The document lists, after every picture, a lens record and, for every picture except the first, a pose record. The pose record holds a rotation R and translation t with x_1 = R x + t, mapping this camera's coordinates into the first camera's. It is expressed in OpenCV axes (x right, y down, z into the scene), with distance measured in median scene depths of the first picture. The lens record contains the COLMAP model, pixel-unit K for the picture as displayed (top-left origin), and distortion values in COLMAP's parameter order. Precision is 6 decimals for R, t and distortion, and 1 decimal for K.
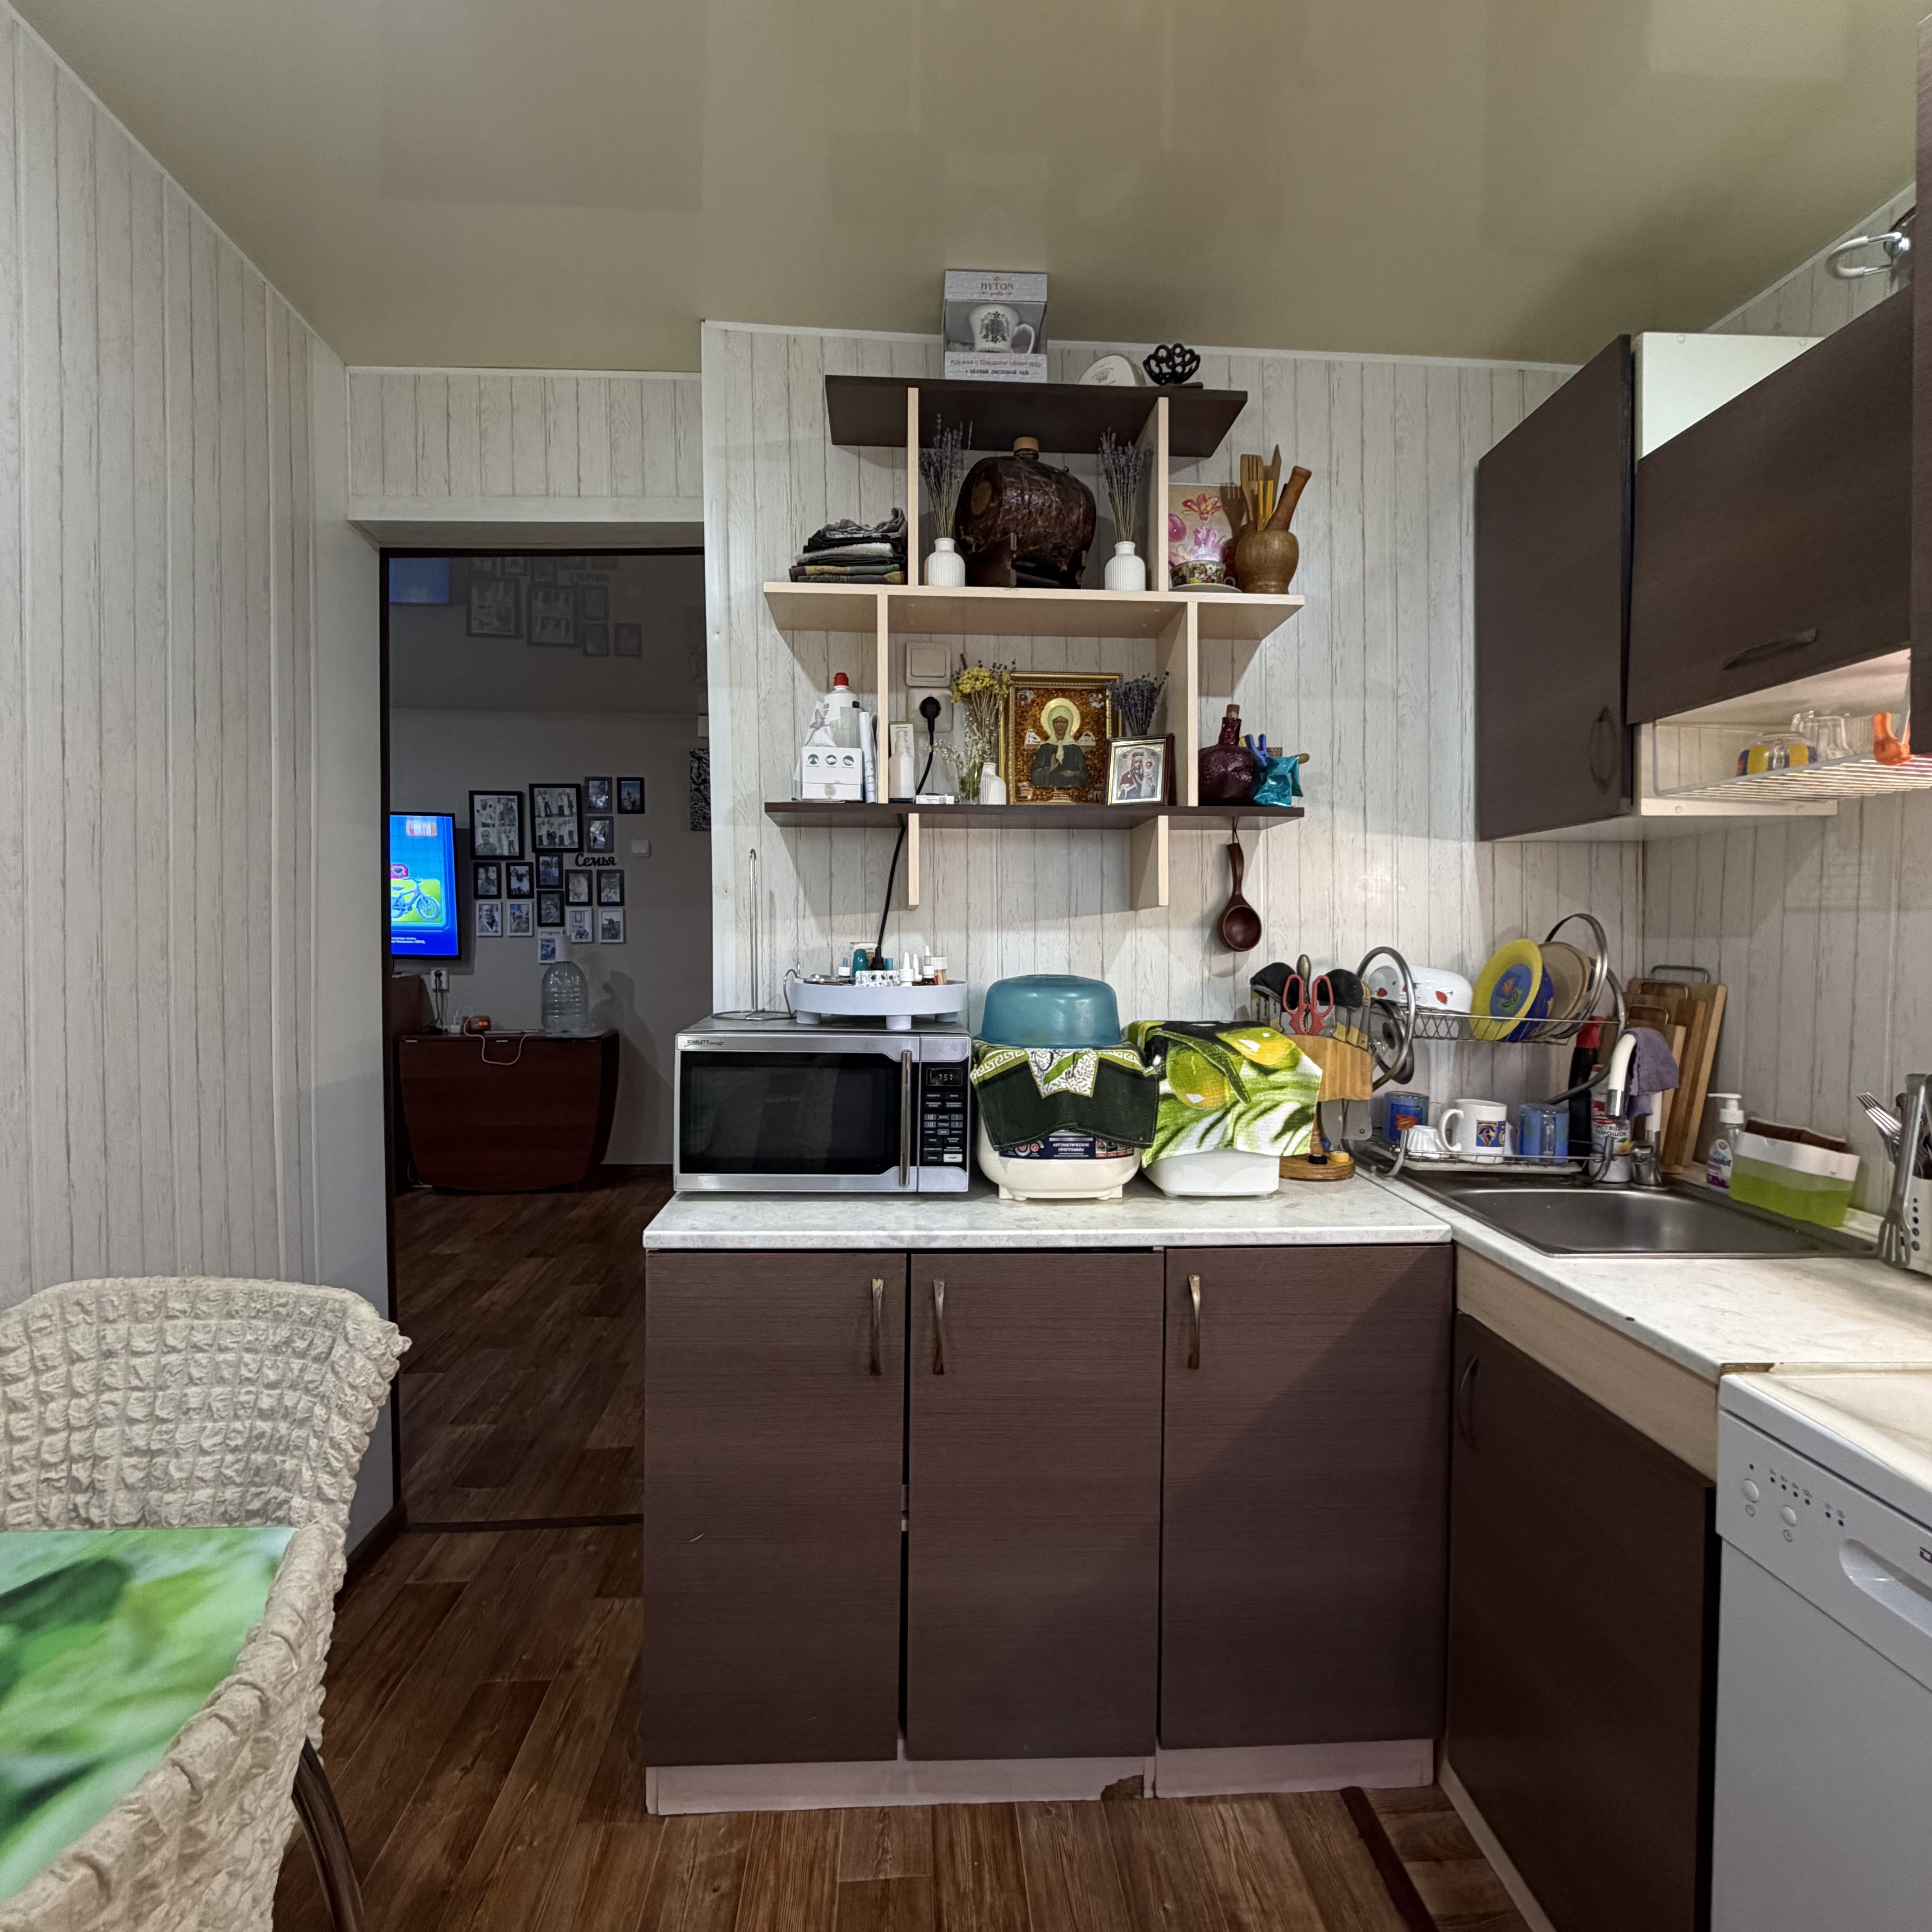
lens RADIAL K [[1027.1, 0, 963.5], [0, 1027.1, 962.9], [0, 0, 1]] dist [-0.000829, -0.000542]
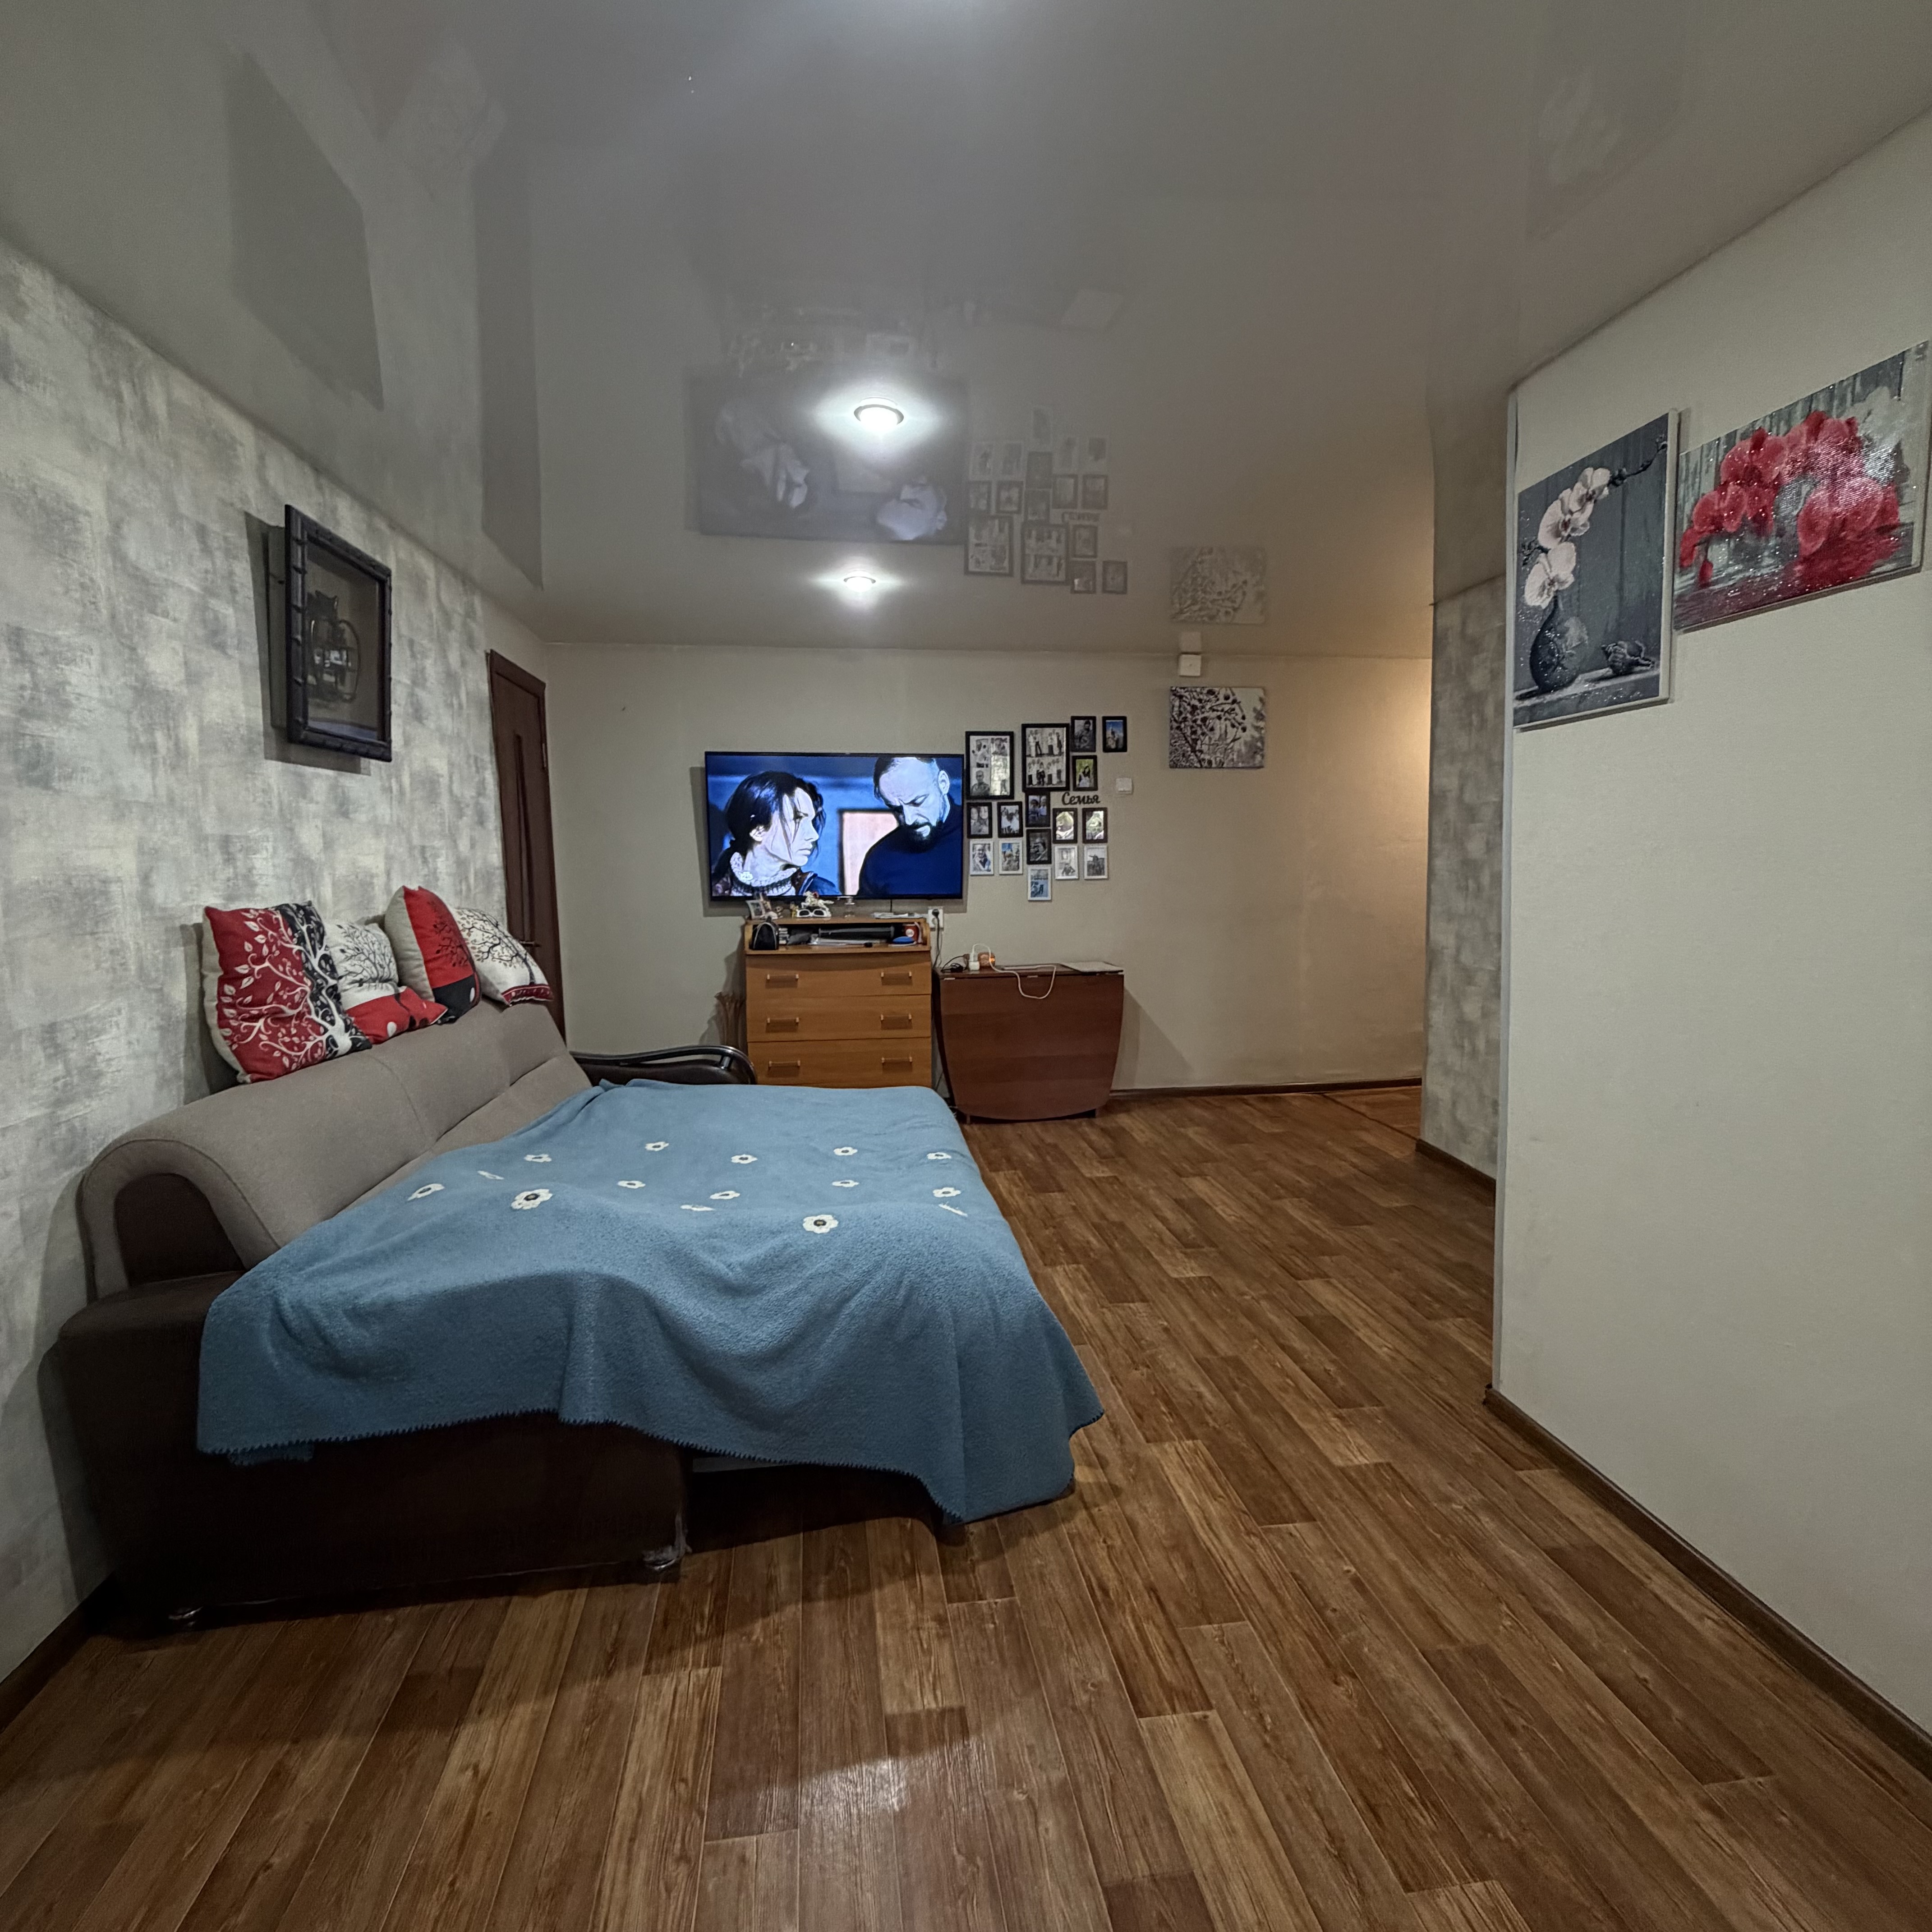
lens RADIAL K [[1027.1, 0, 963.5], [0, 1027.1, 962.9], [0, 0, 1]] dist [-0.000829, -0.000542]
pose [[0.997214, -0.026092, 0.069886, -0.555862], [0.020269, 0.996361, 0.082784, -0.023603], [-0.071792, -0.081137, 0.994114, -0.027884]]
